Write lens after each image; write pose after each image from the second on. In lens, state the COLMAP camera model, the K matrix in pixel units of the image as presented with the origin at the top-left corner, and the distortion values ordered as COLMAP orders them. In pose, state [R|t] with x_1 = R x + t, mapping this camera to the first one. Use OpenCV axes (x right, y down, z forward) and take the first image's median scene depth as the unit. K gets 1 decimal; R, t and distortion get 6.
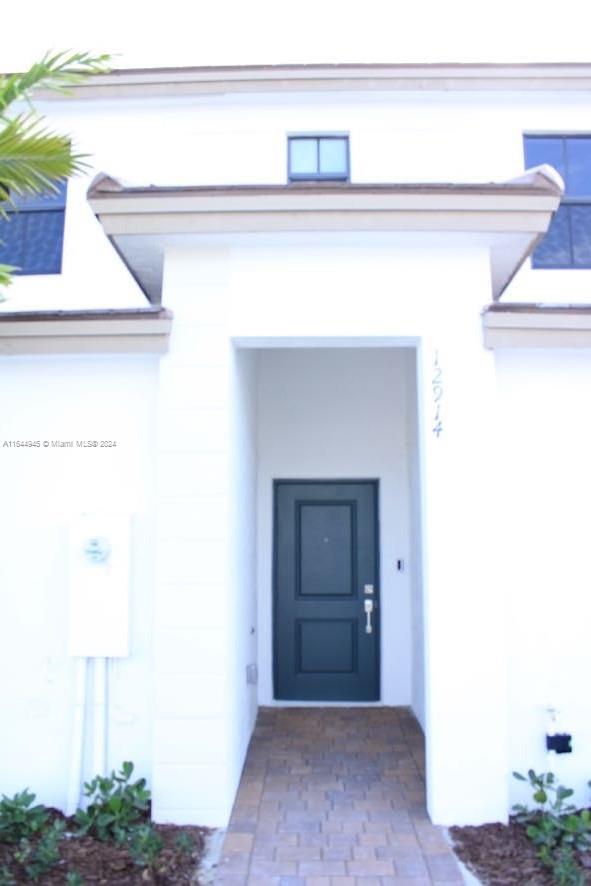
lens RADIAL K [[746.4, 0, 291.3], [0, 746.4, 441.3], [0, 0, 1]] dist [-0.157180, 0.144781]
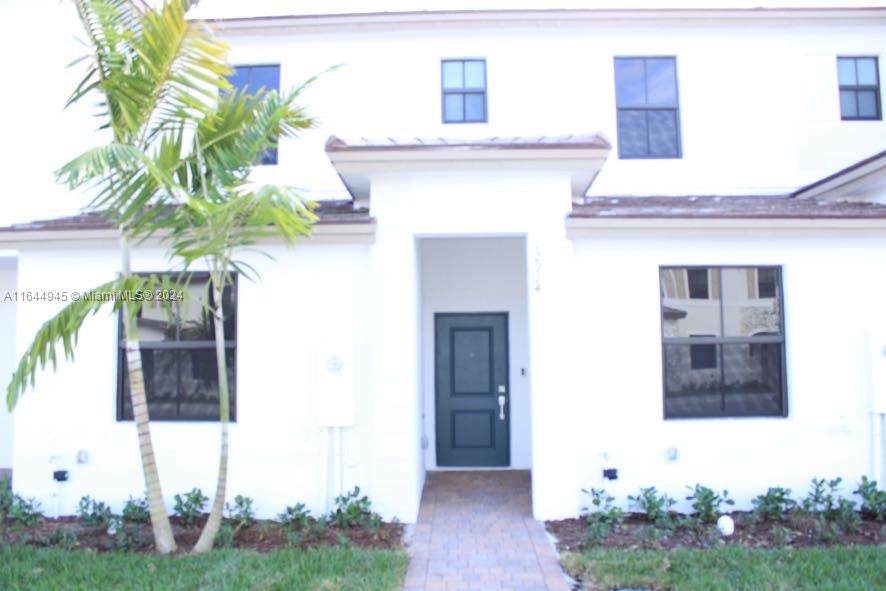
lens RADIAL K [[746.4, 0, 443.0], [0, 746.4, 295.5], [0, 0, 1]] dist [-0.157180, 0.144781]
pose [[0.999910, -0.010535, 0.008266, -0.028372], [0.010096, 0.998623, 0.051485, -0.082811], [-0.008797, -0.051397, 0.998640, -0.627496]]
